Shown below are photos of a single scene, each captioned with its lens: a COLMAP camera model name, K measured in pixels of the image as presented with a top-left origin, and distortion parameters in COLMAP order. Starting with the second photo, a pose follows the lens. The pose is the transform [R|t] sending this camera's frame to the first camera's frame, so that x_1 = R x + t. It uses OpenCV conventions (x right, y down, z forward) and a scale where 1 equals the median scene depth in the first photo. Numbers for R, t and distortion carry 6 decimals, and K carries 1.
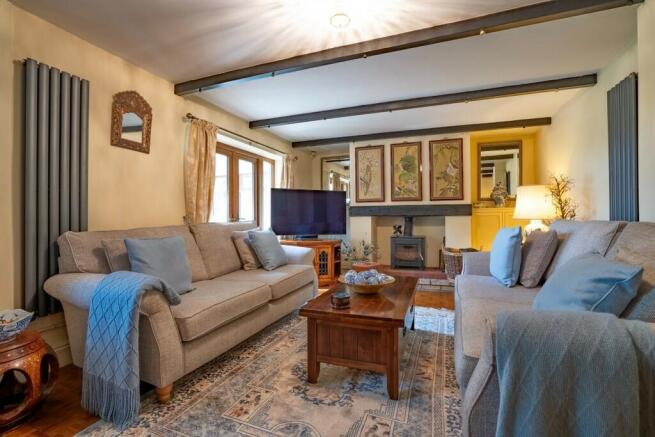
lens RADIAL K [[299.8, 0, 327.3], [0, 299.8, 215.9], [0, 0, 1]] dist [-0.020432, 0.000341]
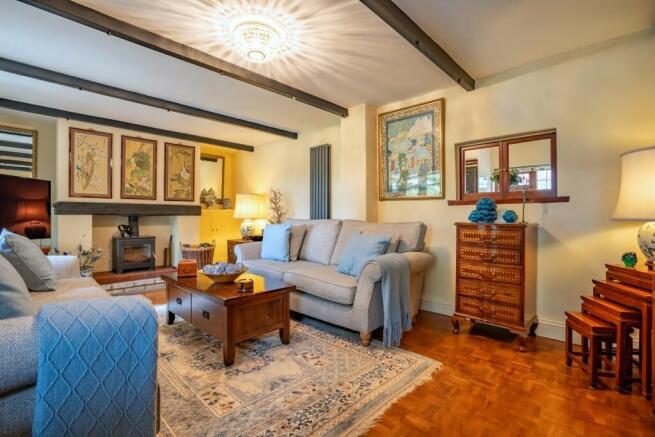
lens RADIAL K [[299.8, 0, 313.3], [0, 299.8, 219.3], [0, 0, 1]] dist [-0.020432, 0.000341]
pose [[0.422500, -0.000739, 0.906362, -0.364356], [-0.010295, 0.999931, 0.005614, 0.002767], [-0.906304, -0.011703, 0.422464, 0.100971]]
